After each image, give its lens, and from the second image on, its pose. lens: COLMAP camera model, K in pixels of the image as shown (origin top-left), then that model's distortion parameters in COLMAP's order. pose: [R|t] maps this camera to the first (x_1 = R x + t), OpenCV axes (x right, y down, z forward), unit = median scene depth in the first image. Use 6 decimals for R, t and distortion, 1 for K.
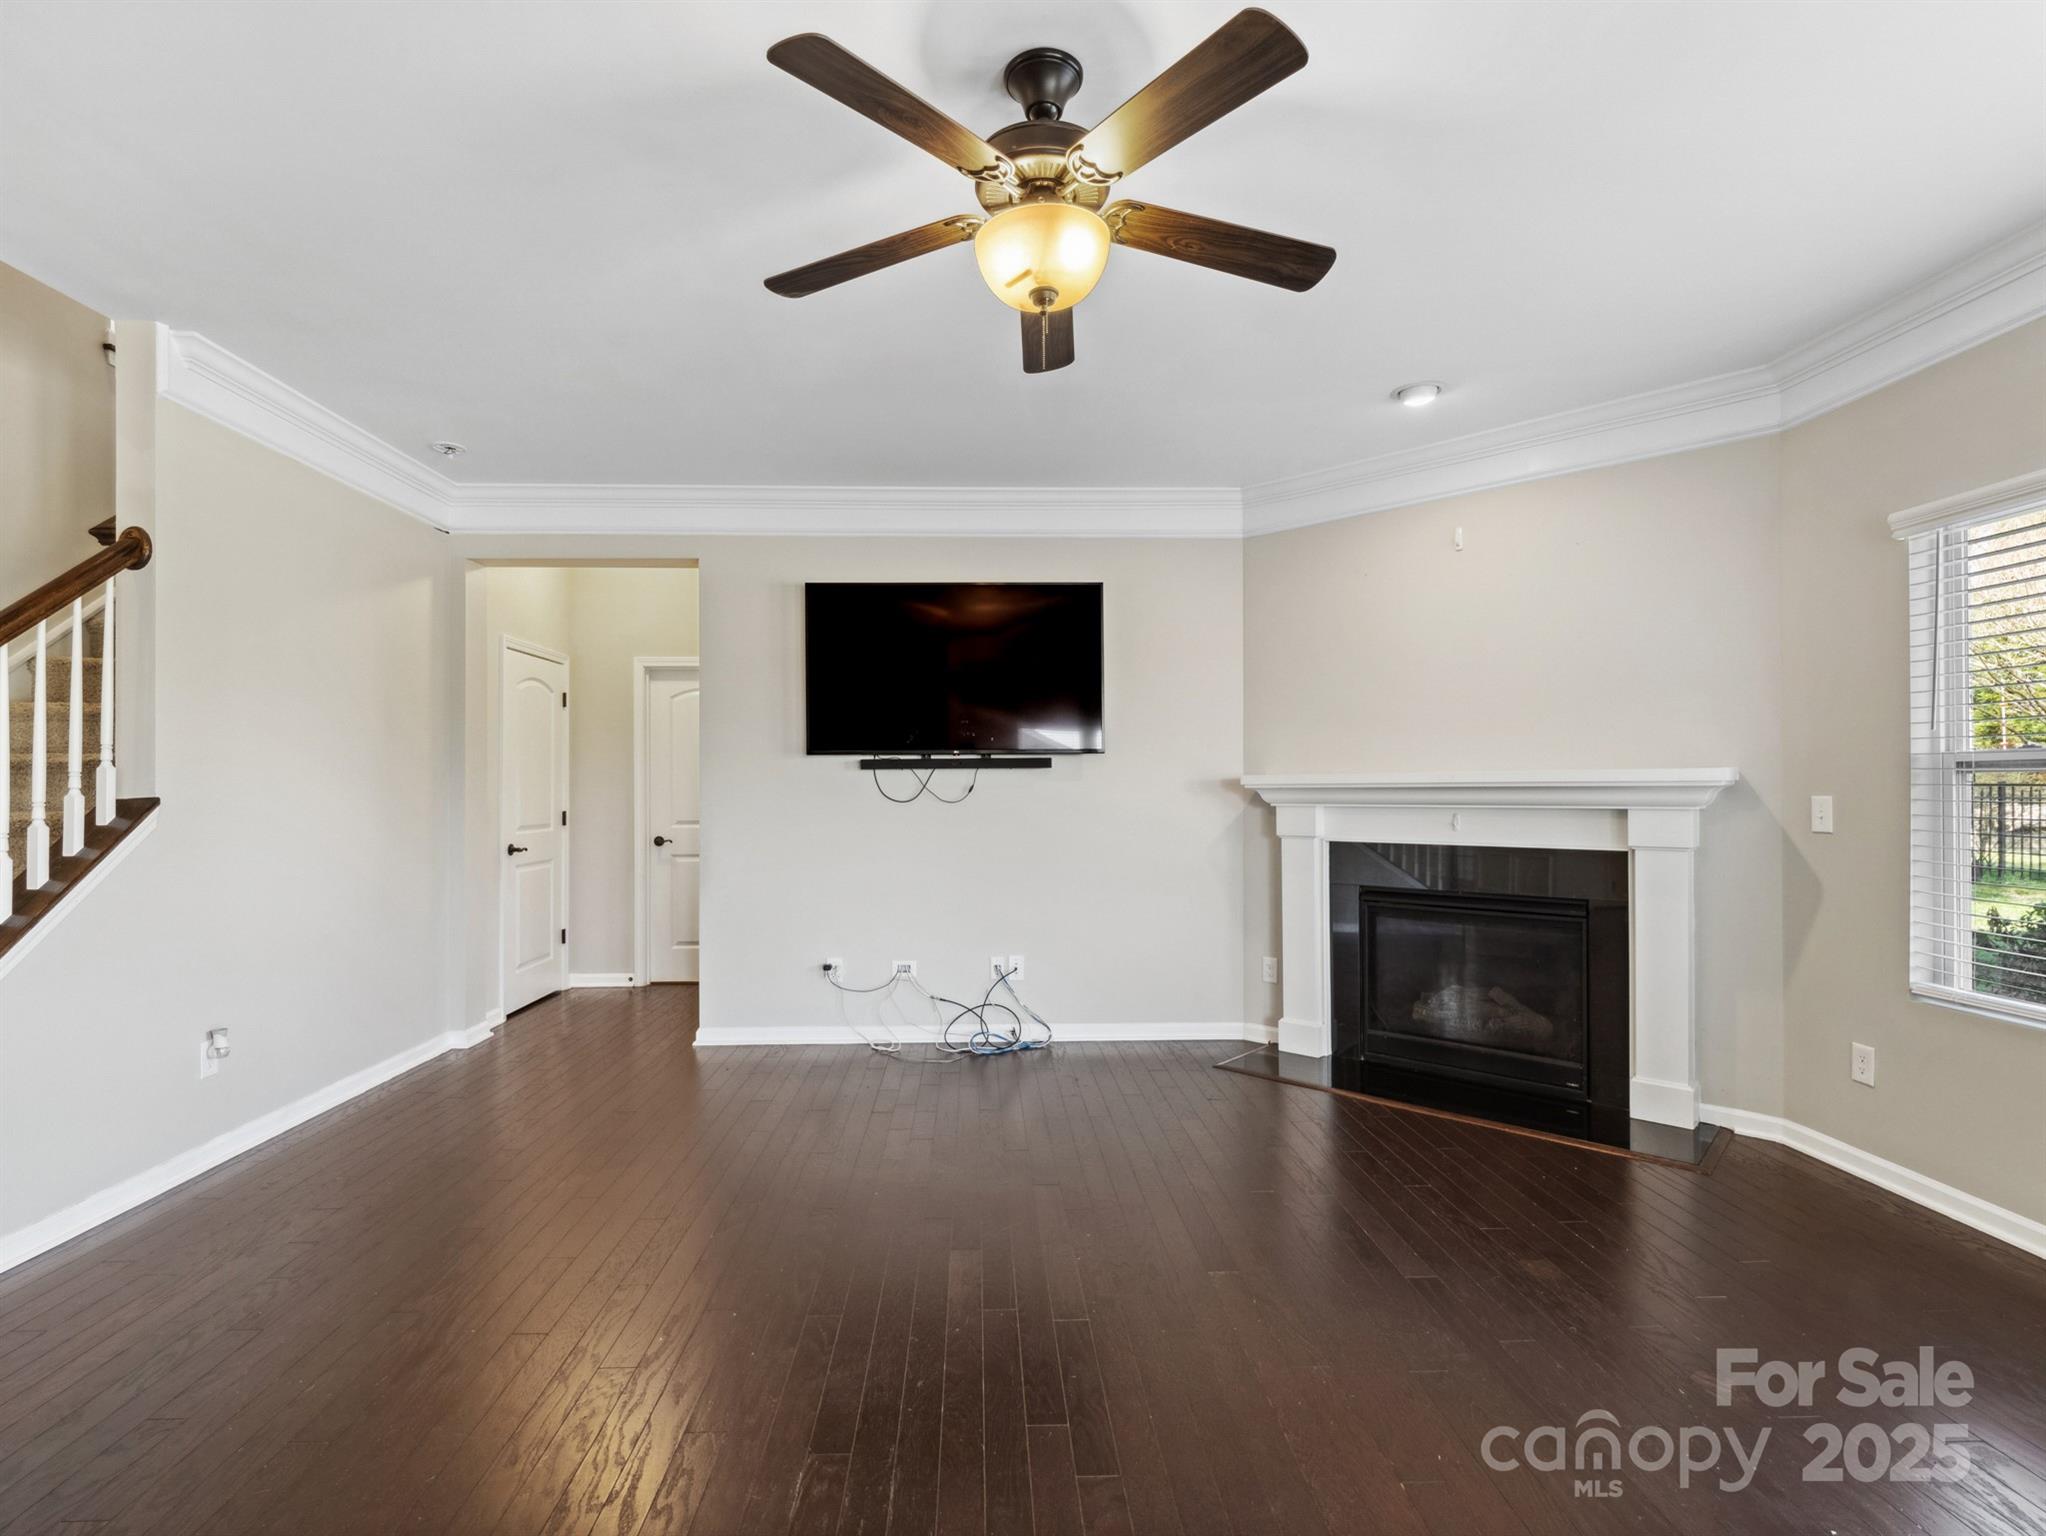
lens RADIAL K [[1004.3, 0, 983.4], [0, 1004.3, 782.2], [0, 0, 1]] dist [-0.008831, 0.001807]
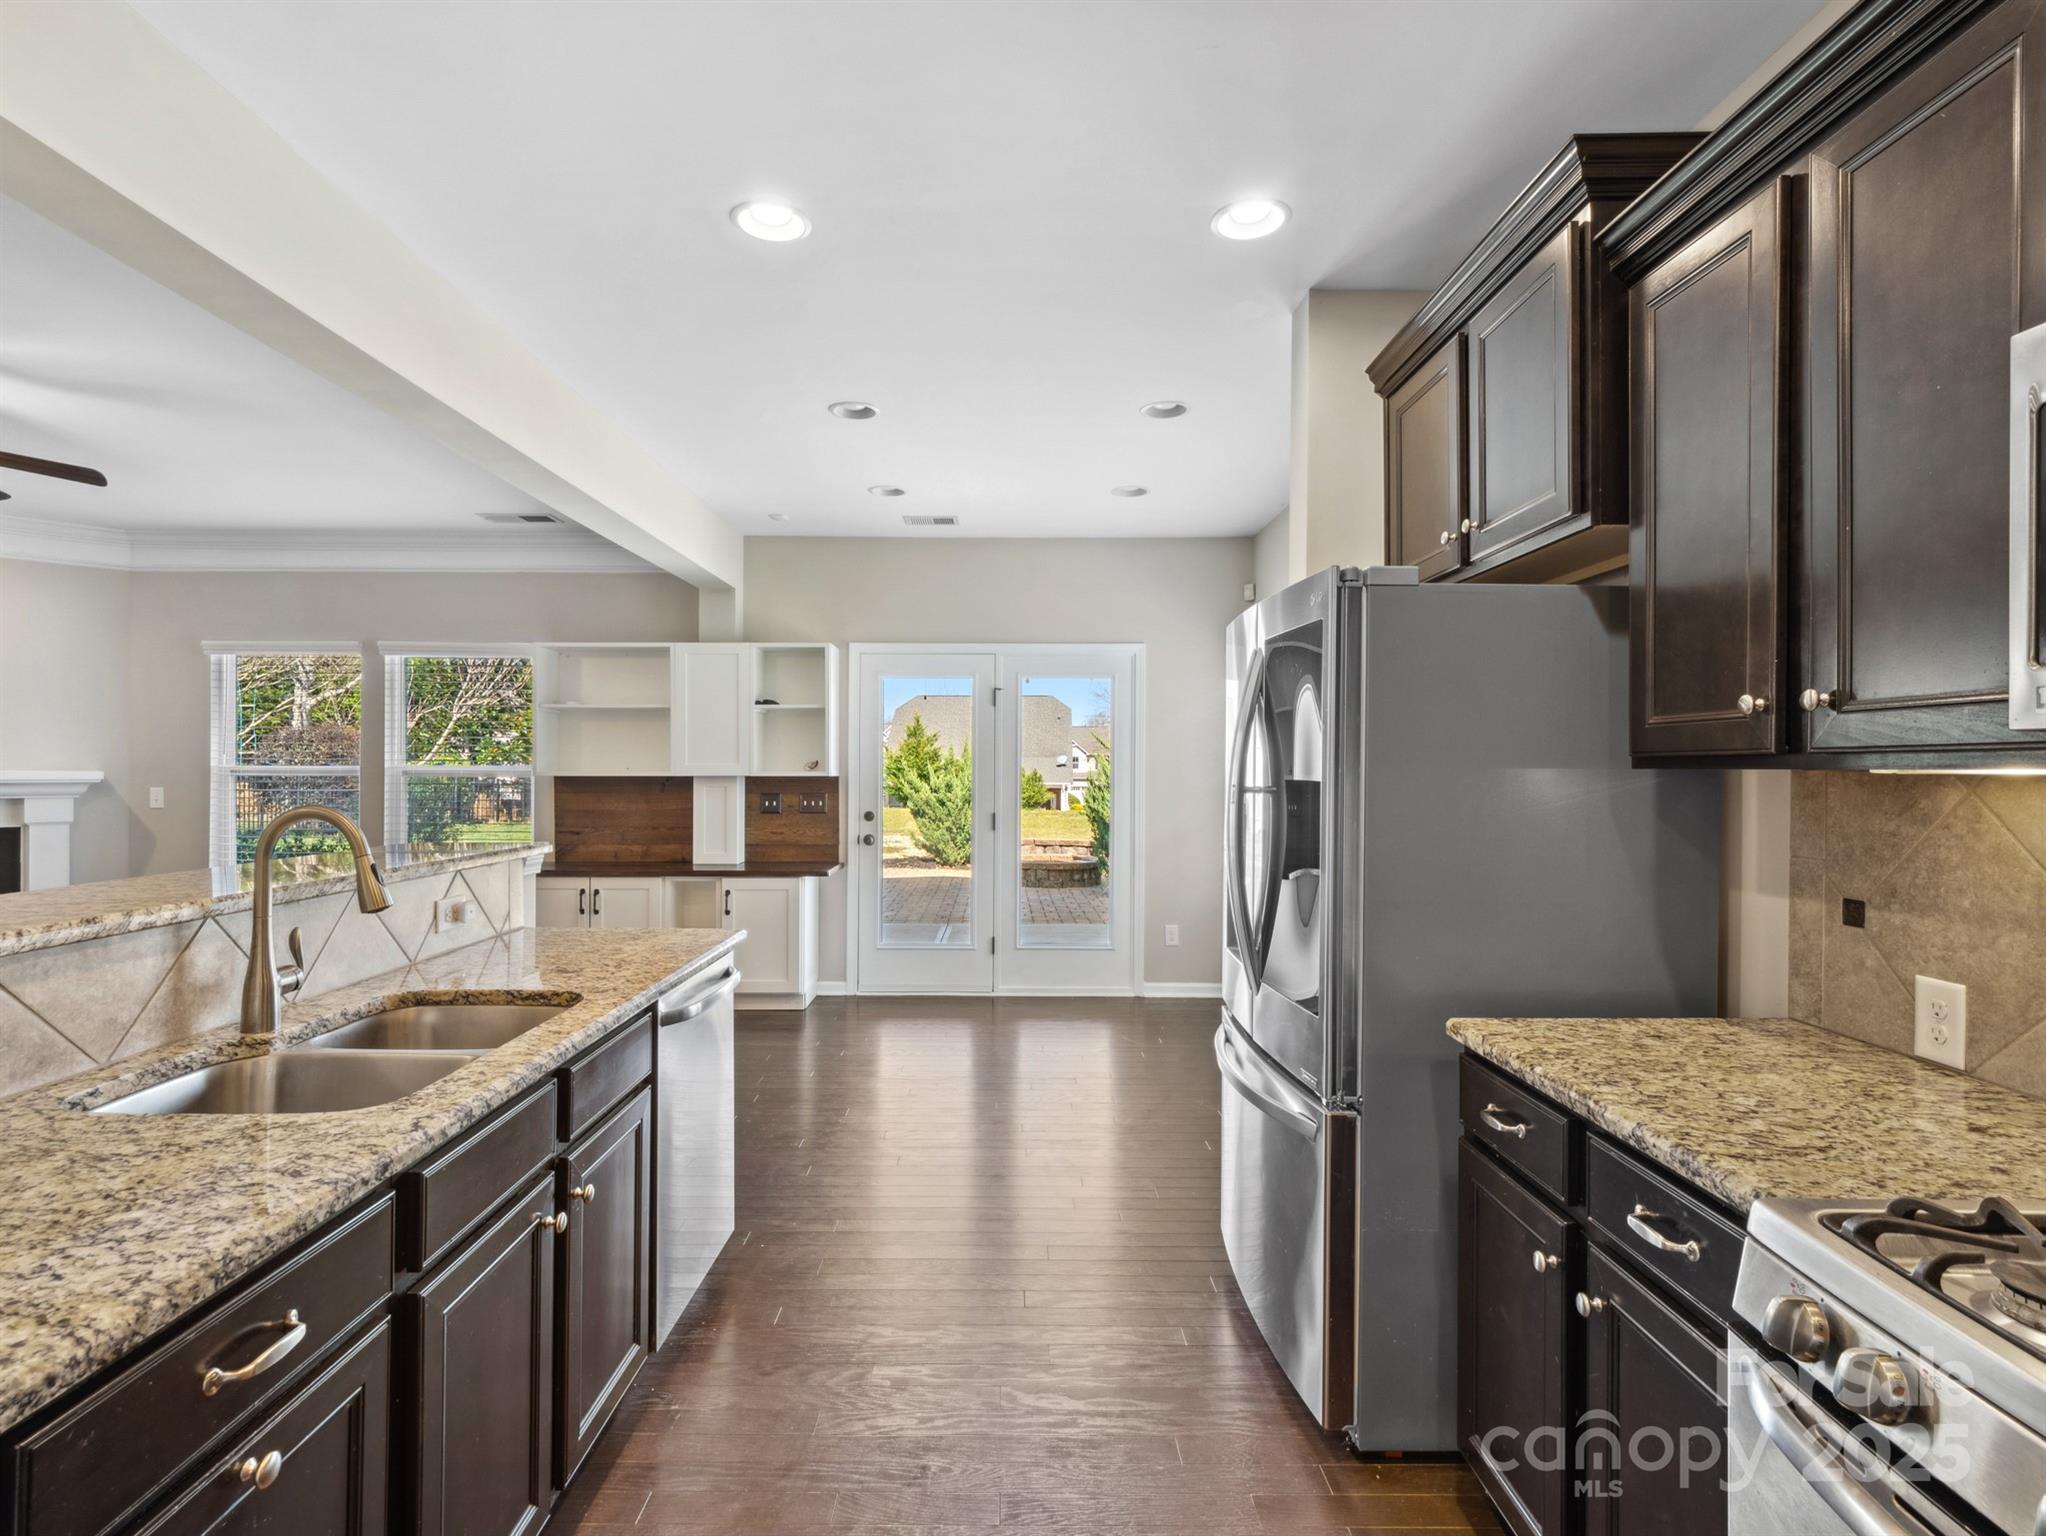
lens RADIAL K [[1042.4, 0, 1011.2], [0, 1042.4, 765.7], [0, 0, 1]] dist [0.002622, -0.002852]
pose [[0.014993, -0.000254, 0.999888, -0.715077], [-0.010980, 0.999940, 0.000418, -0.030941], [-0.999827, -0.010985, 0.014989, -0.392816]]
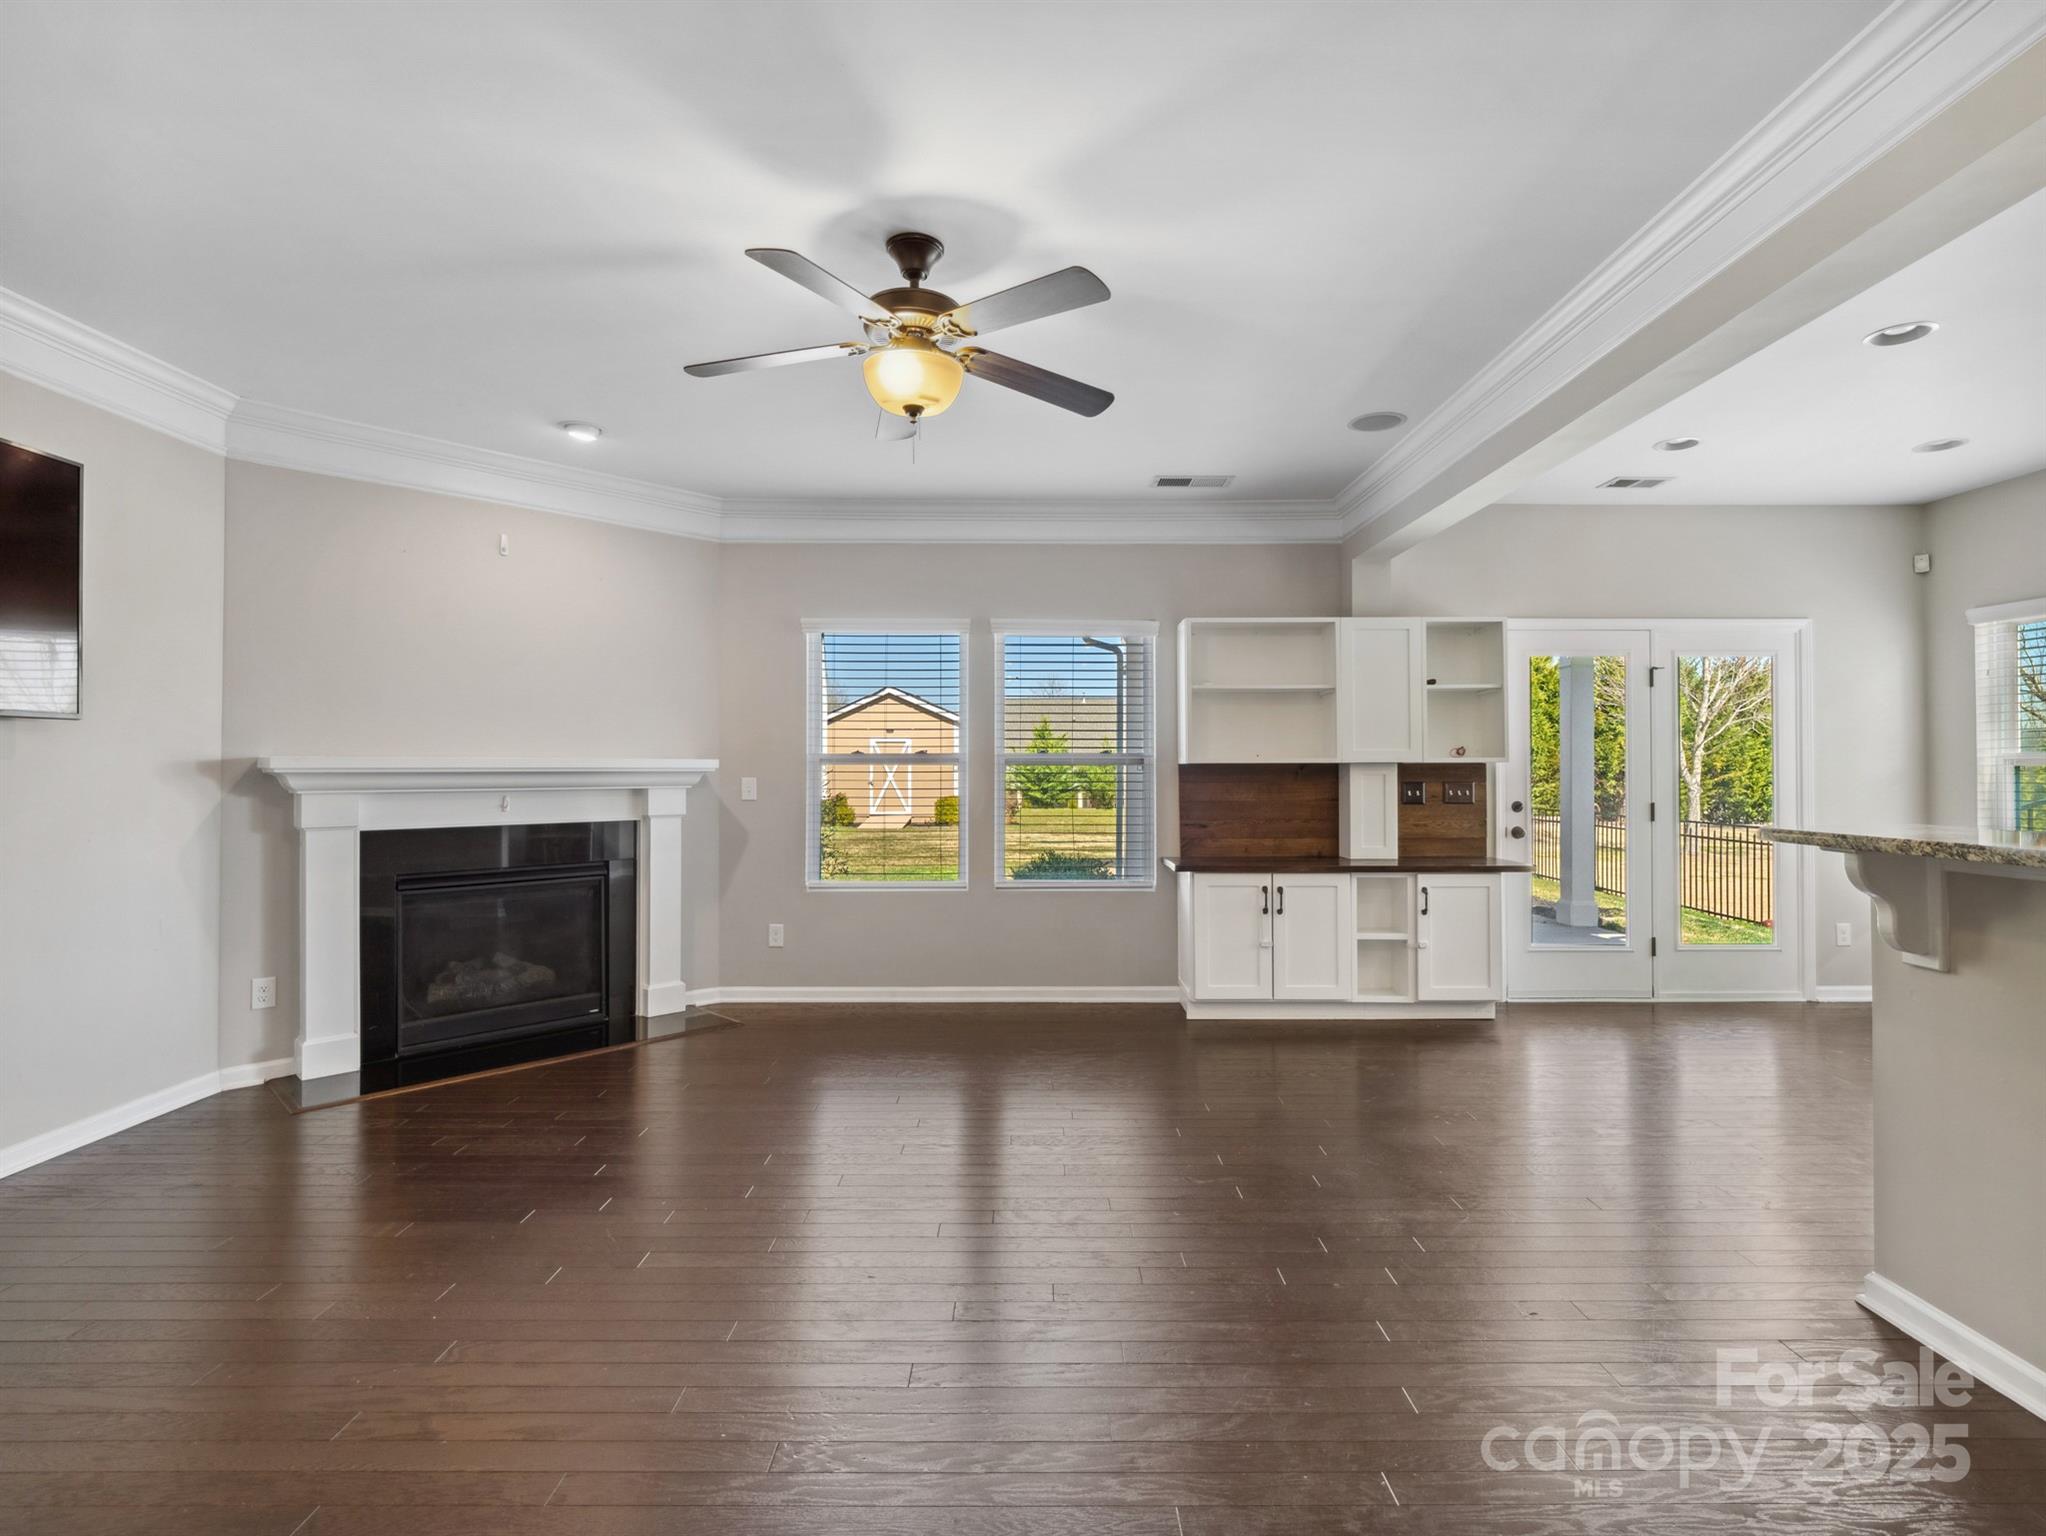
lens RADIAL K [[1004.3, 0, 1024.6], [0, 1004.3, 760.2], [0, 0, 1]] dist [-0.008831, 0.001807]
pose [[0.011688, 0.010166, 0.999880, -0.571629], [-0.008283, 0.999915, -0.010069, -0.001414], [-0.999897, -0.008164, 0.011771, 0.389569]]
